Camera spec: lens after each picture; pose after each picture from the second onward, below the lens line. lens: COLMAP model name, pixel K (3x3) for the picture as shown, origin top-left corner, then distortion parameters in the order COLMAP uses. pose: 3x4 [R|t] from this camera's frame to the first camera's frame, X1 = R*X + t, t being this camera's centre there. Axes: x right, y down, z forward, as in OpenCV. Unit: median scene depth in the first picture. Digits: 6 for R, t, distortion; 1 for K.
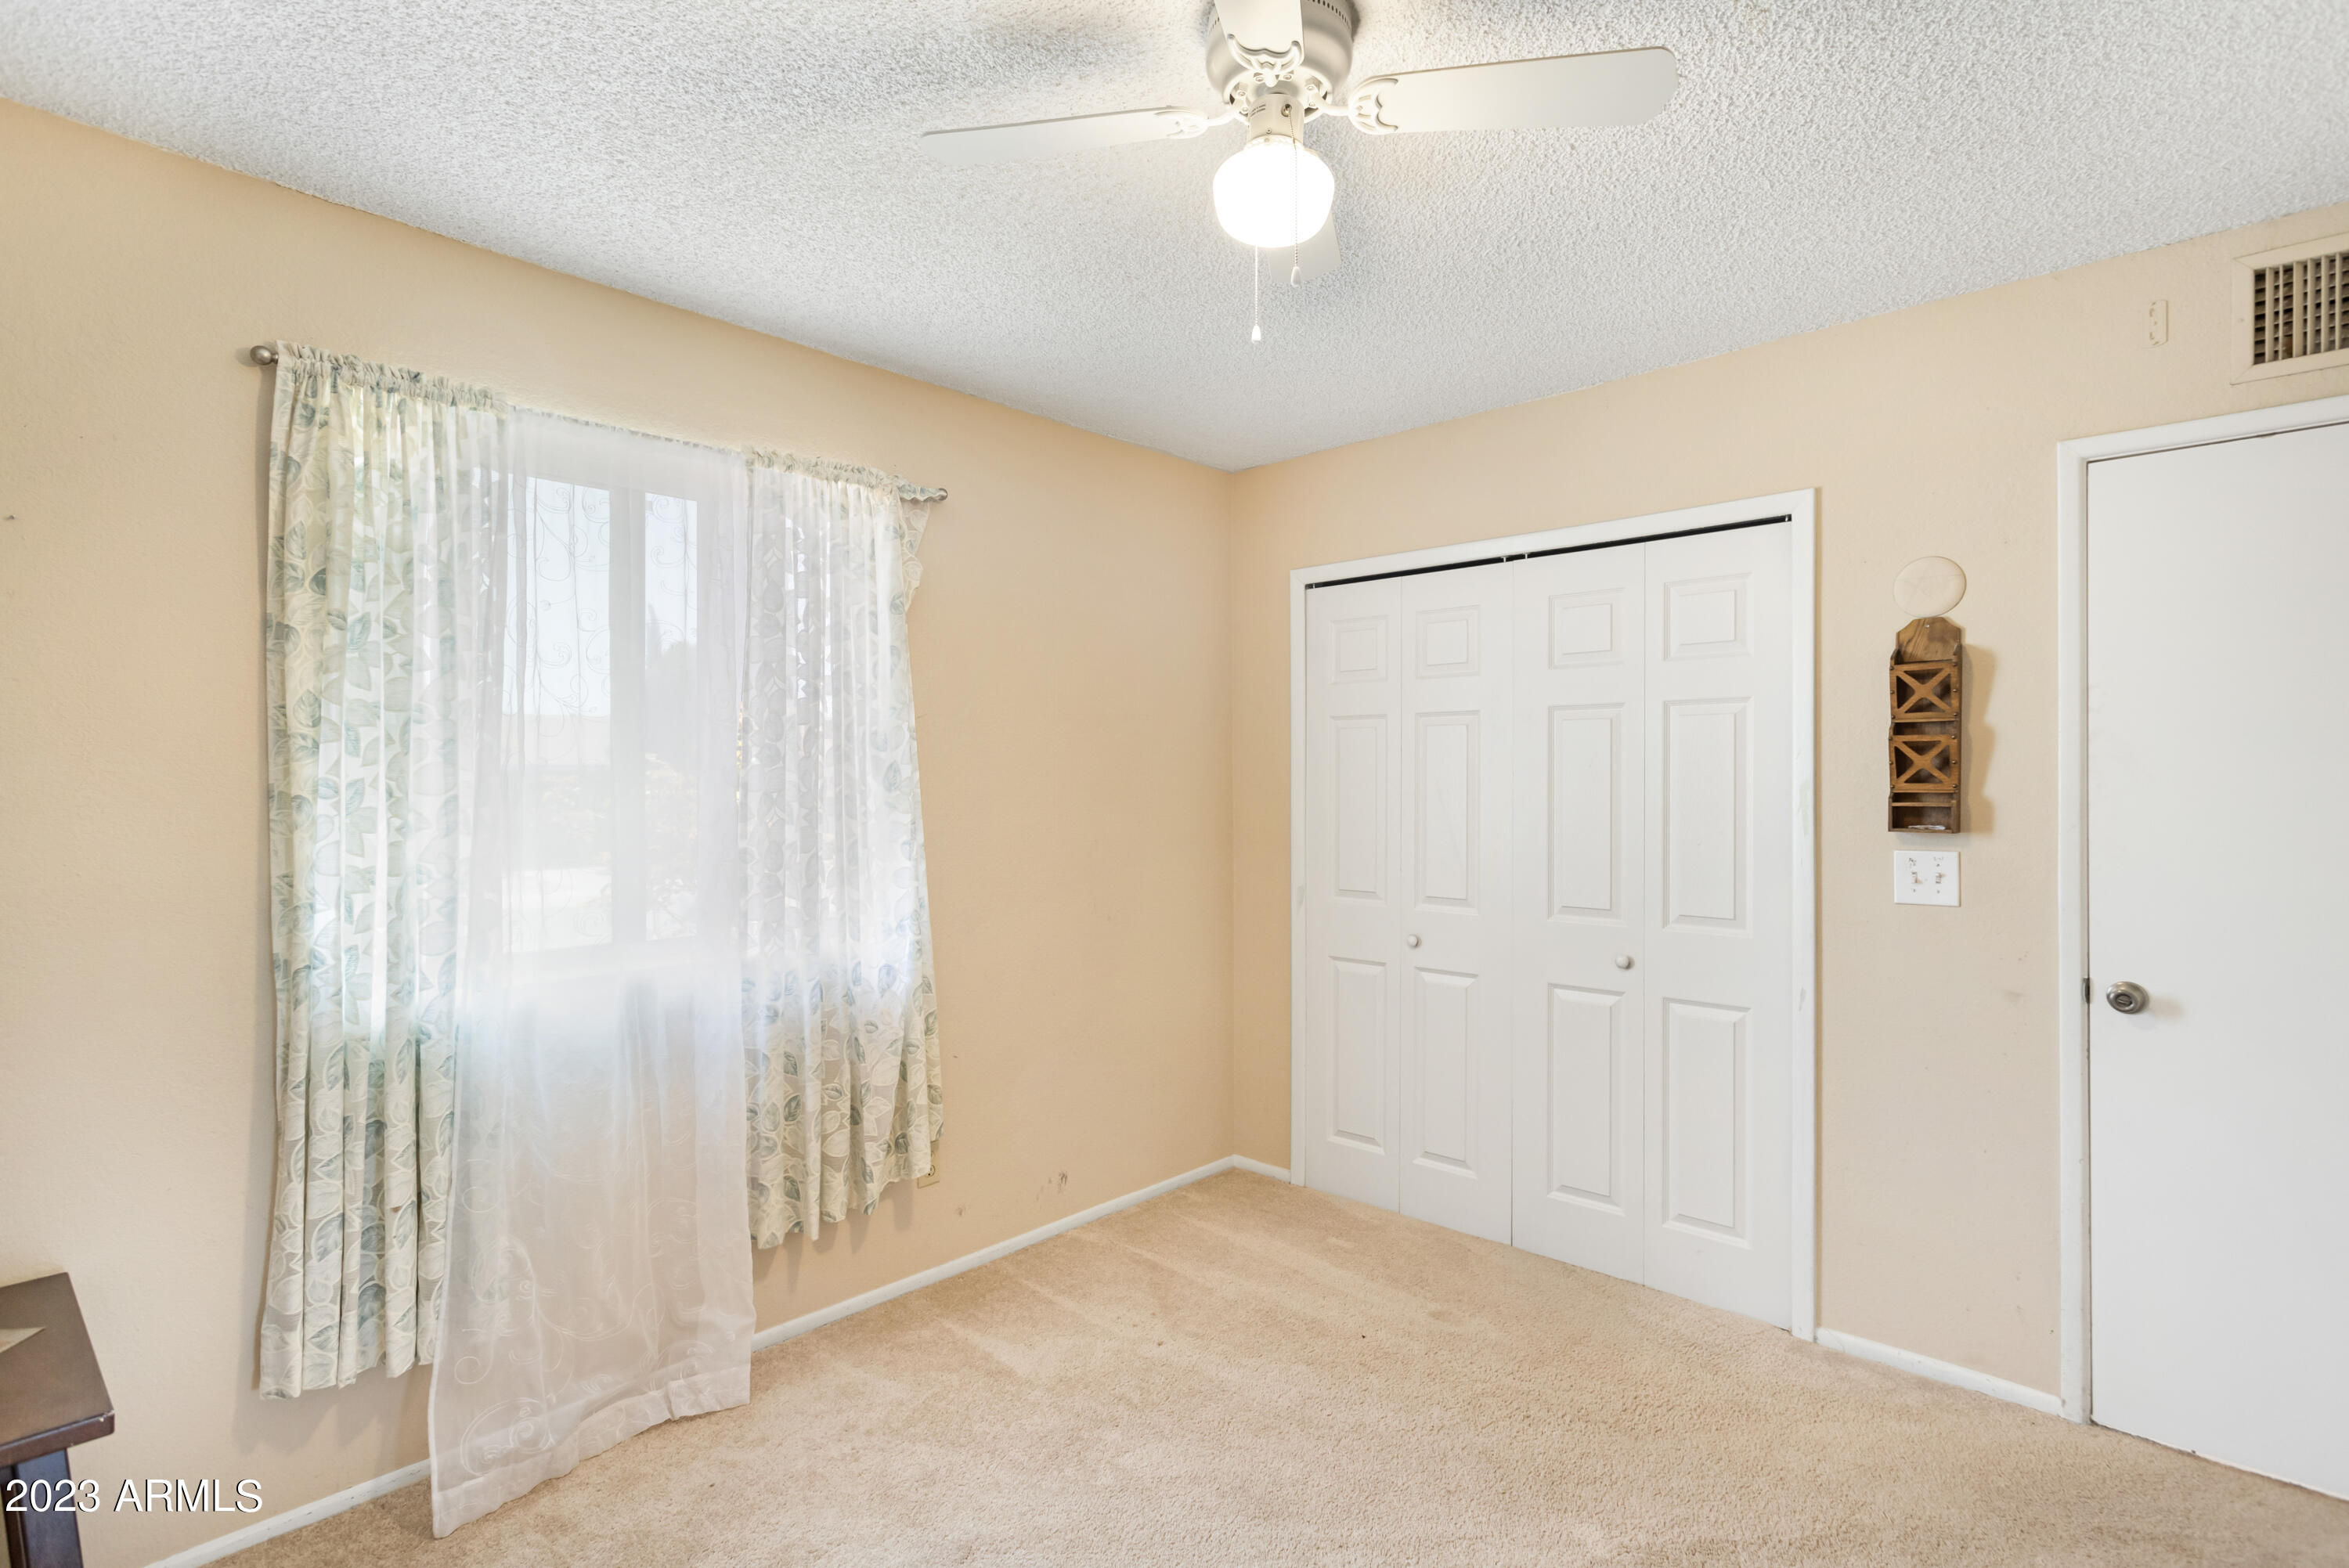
lens RADIAL K [[1143.2, 0, 1179.9], [0, 1143.2, 790.6], [0, 0, 1]] dist [-0.002444, 0.000400]
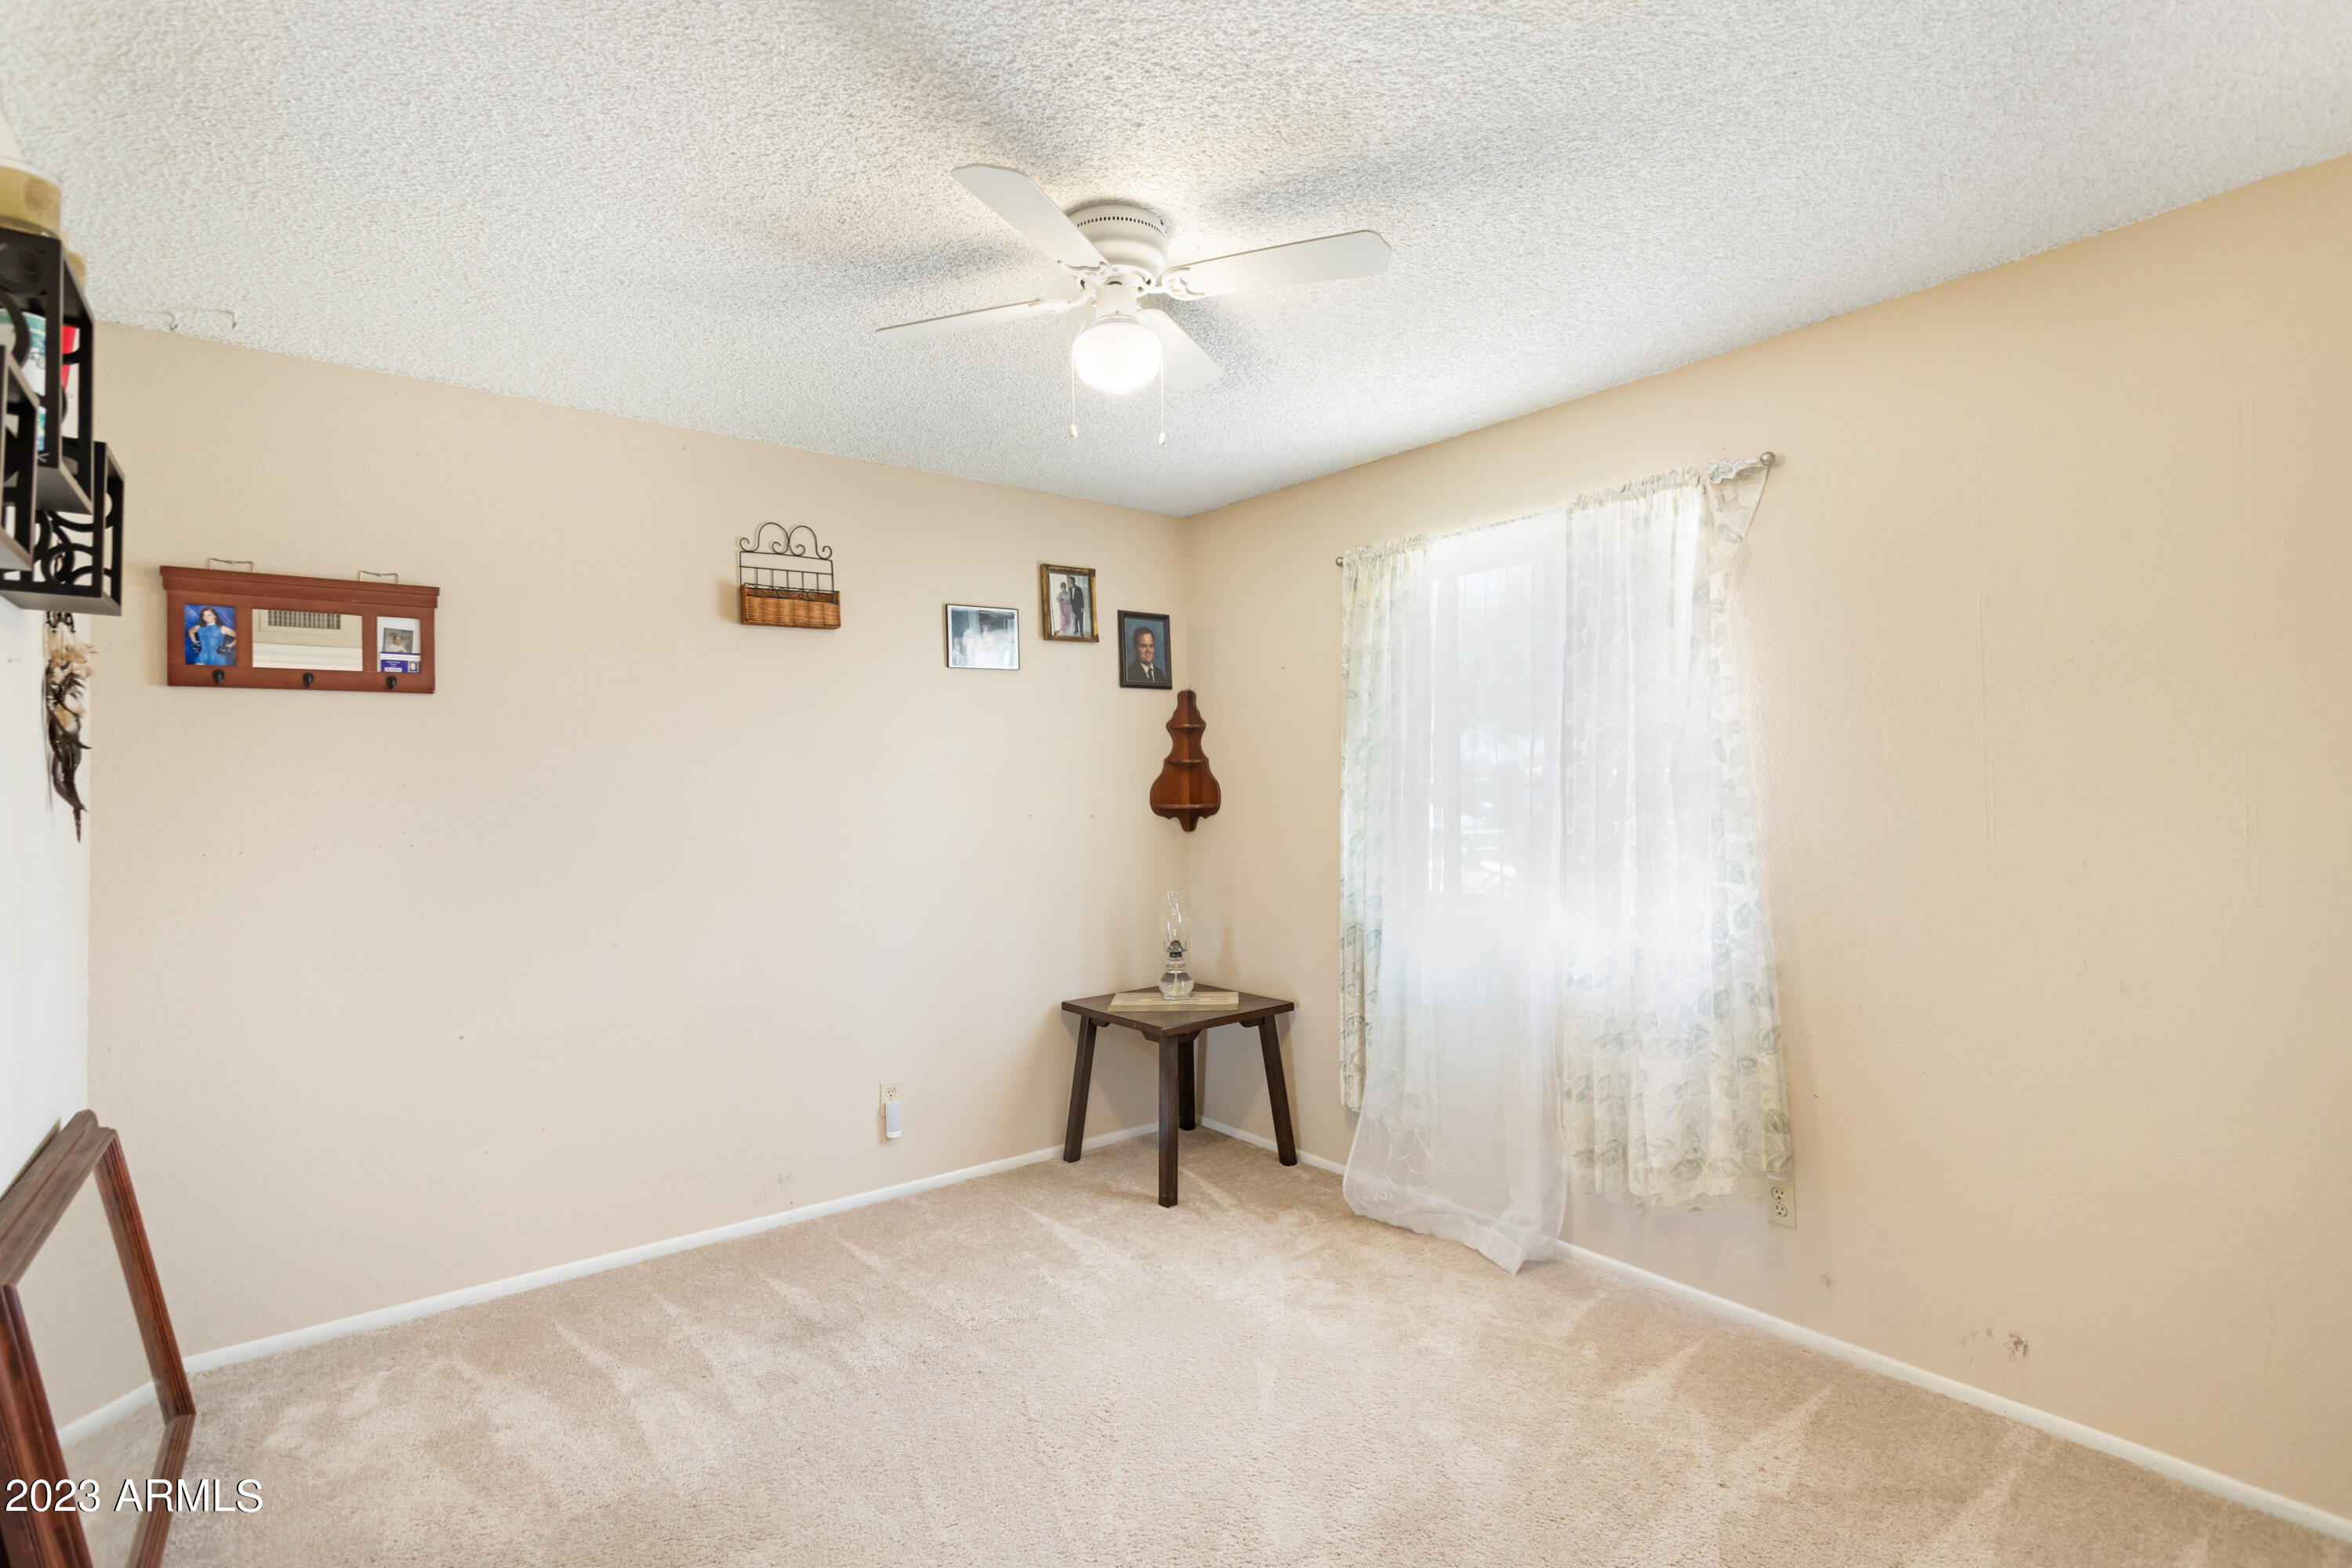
lens RADIAL K [[1144.8, 0, 1181.4], [0, 1144.8, 790.6], [0, 0, 1]] dist [-0.002444, 0.000400]
pose [[-0.165782, 0.007237, -0.986136, 0.863064], [0.002221, 0.999973, 0.006965, -0.005793], [0.986160, -0.001036, -0.165793, 0.794045]]
